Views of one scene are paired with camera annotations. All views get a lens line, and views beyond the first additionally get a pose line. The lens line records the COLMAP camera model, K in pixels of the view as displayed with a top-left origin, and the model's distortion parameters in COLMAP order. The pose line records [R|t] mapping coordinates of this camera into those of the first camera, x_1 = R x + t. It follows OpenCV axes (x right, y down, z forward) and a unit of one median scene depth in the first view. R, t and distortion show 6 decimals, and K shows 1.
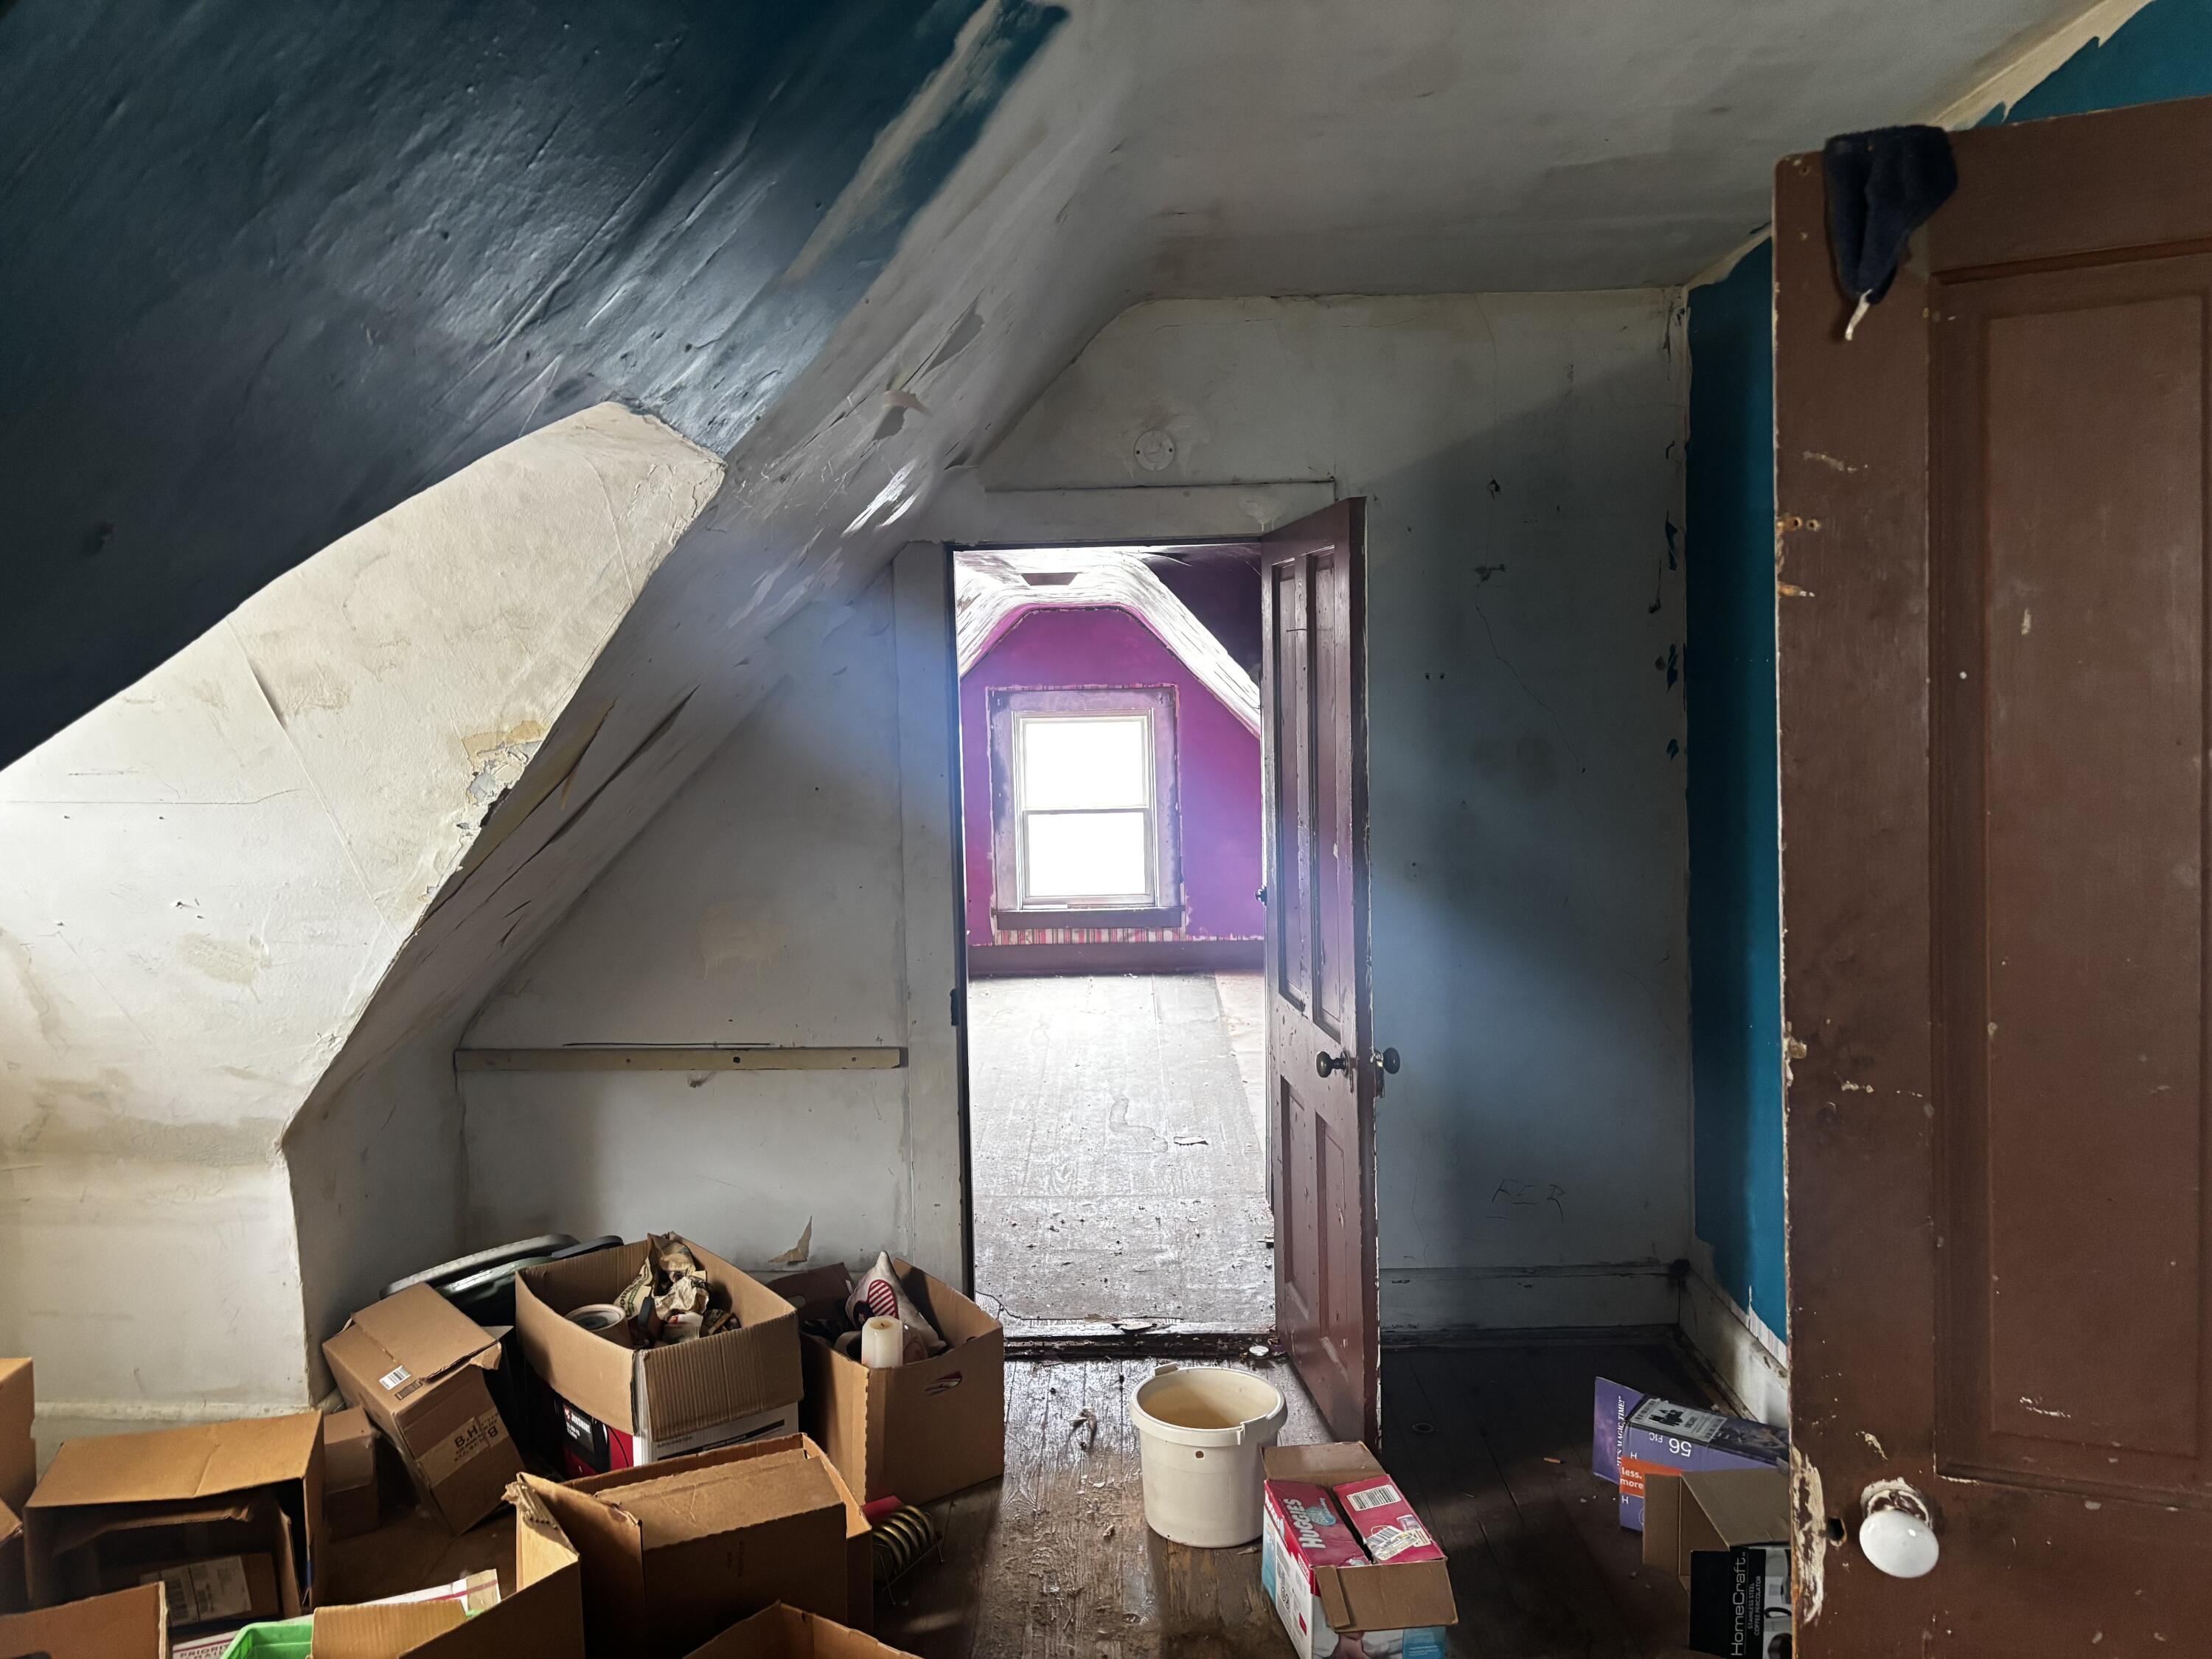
lens RADIAL K [[1675.7, 0, 1102.8], [0, 1675.7, 830.4], [0, 0, 1]] dist [0.002245, -0.000420]
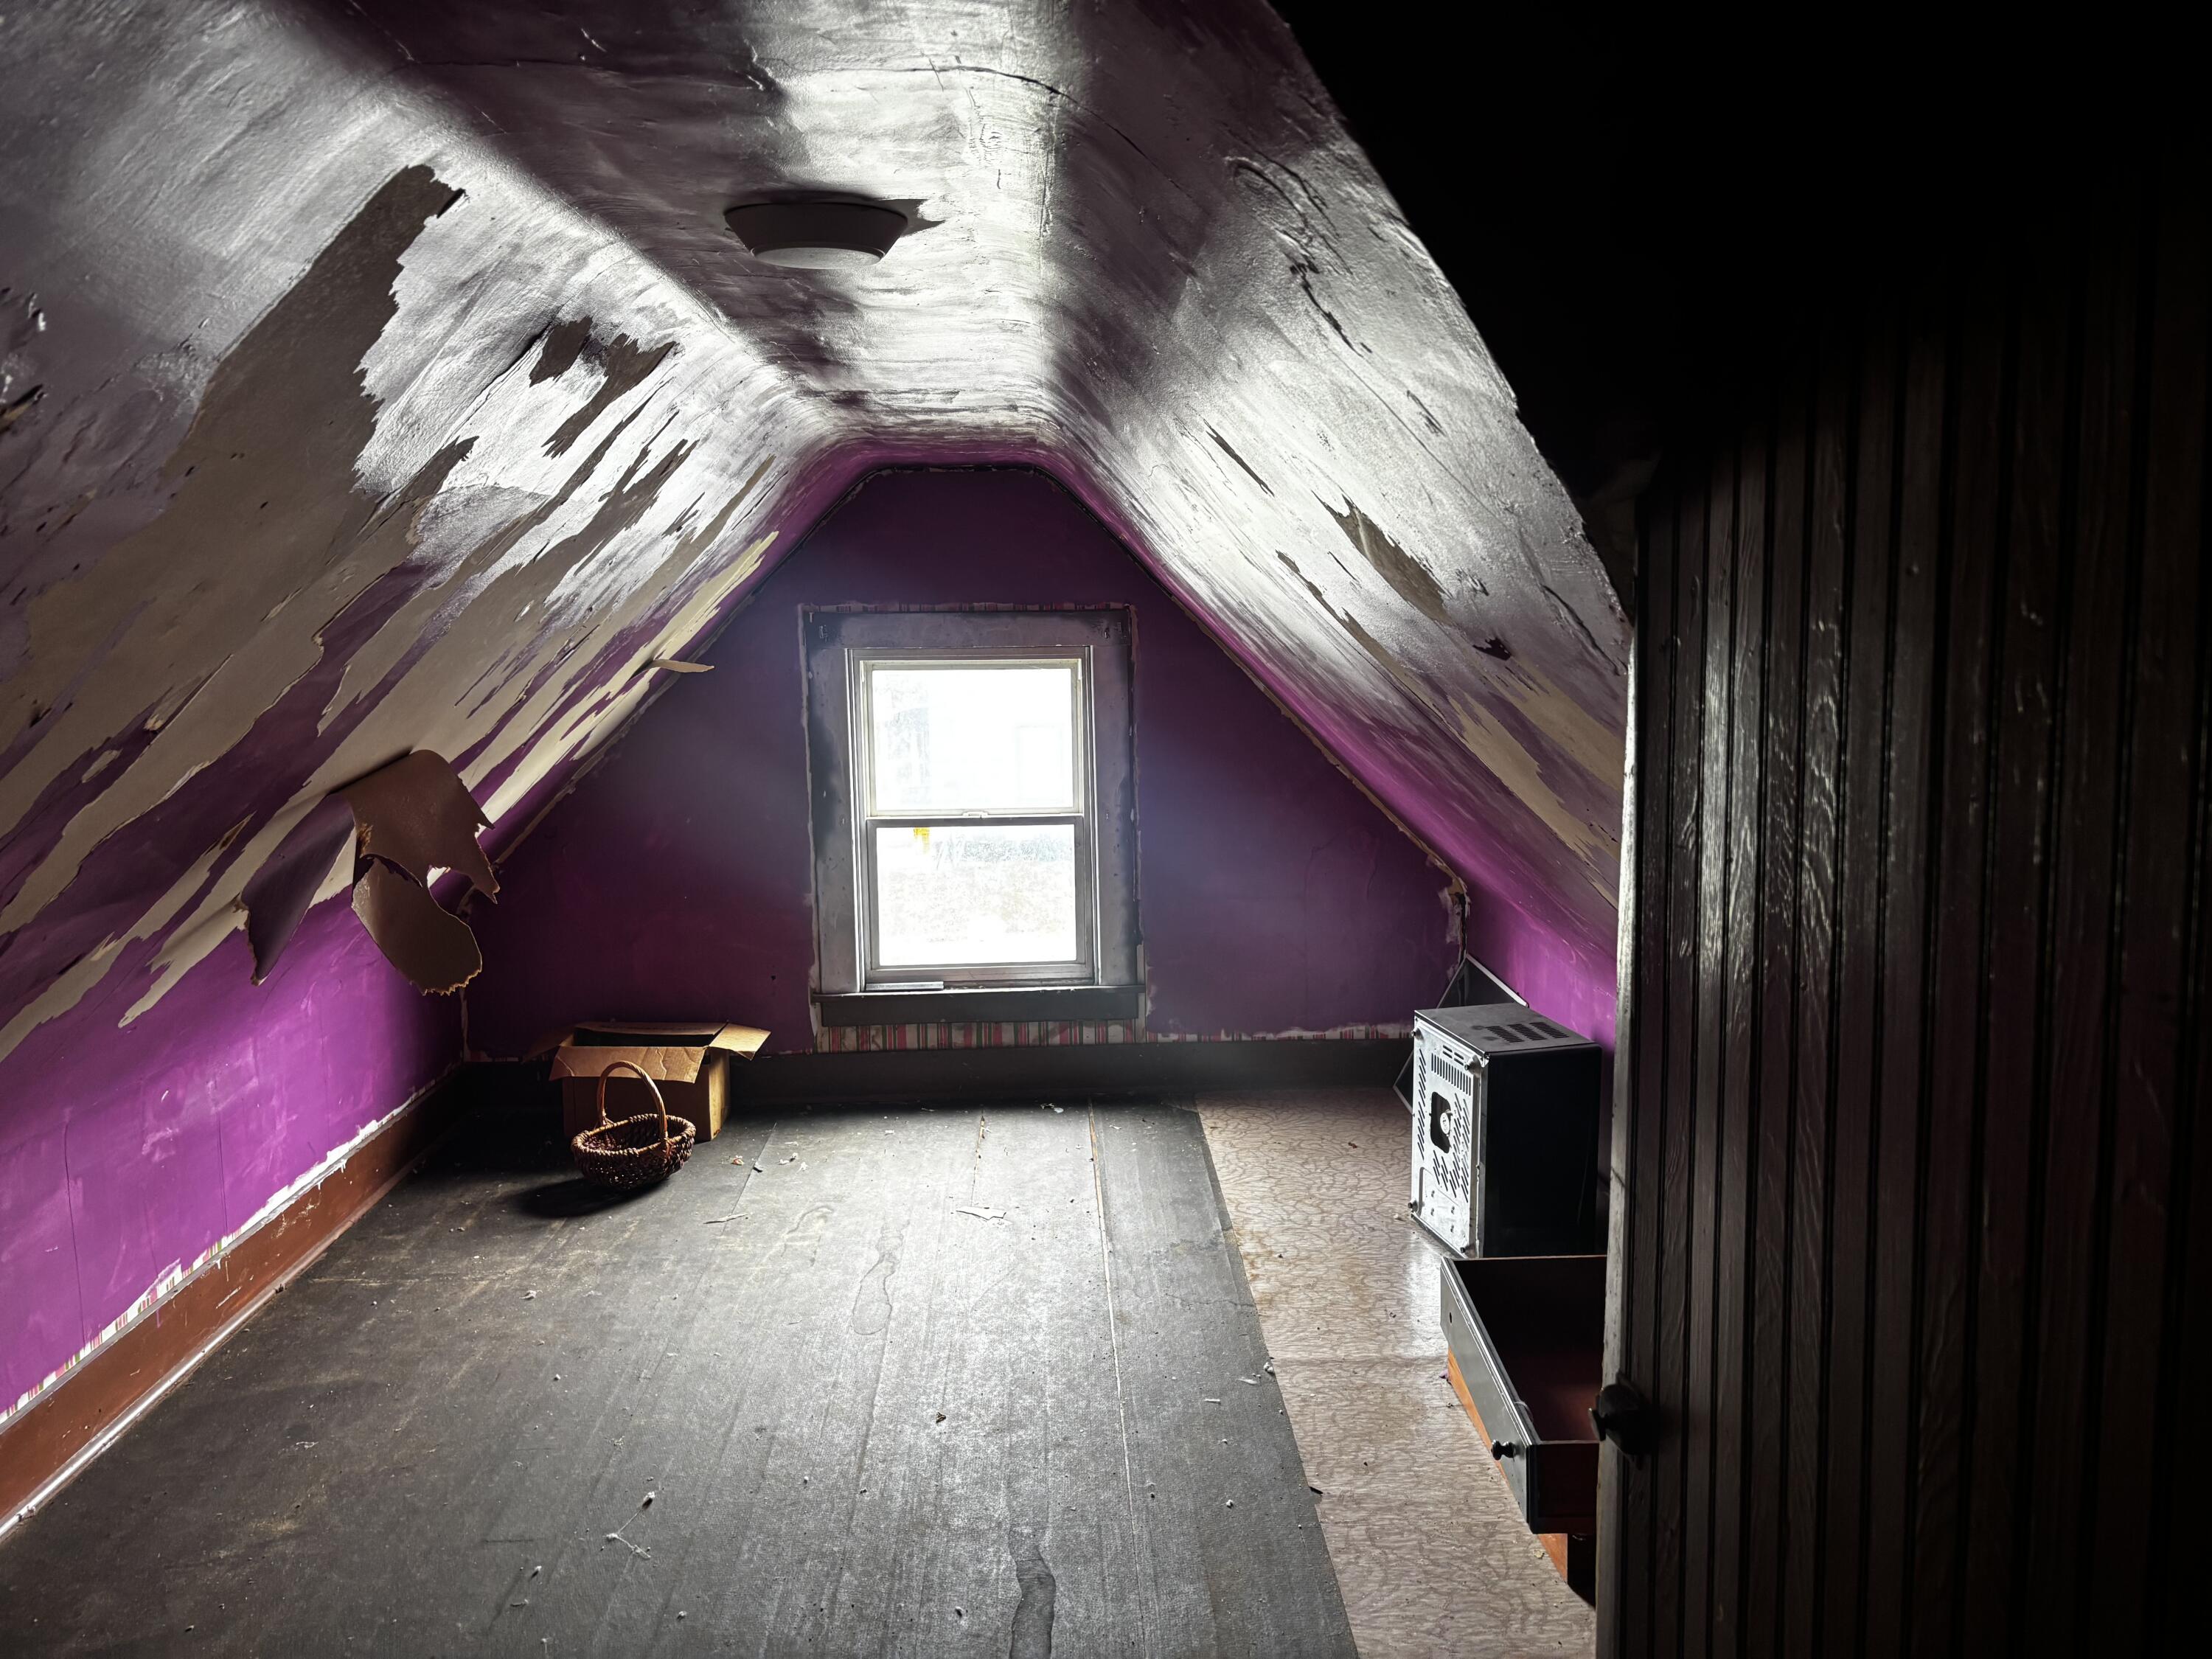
lens RADIAL K [[1675.7, 0, 1115.8], [0, 1675.7, 828.8], [0, 0, 1]] dist [0.002245, -0.000420]
pose [[0.998173, 0.004014, 0.060290, 0.003283], [-0.005942, 0.999475, 0.031838, -0.027900], [-0.060131, -0.032138, 0.997673, 0.418235]]
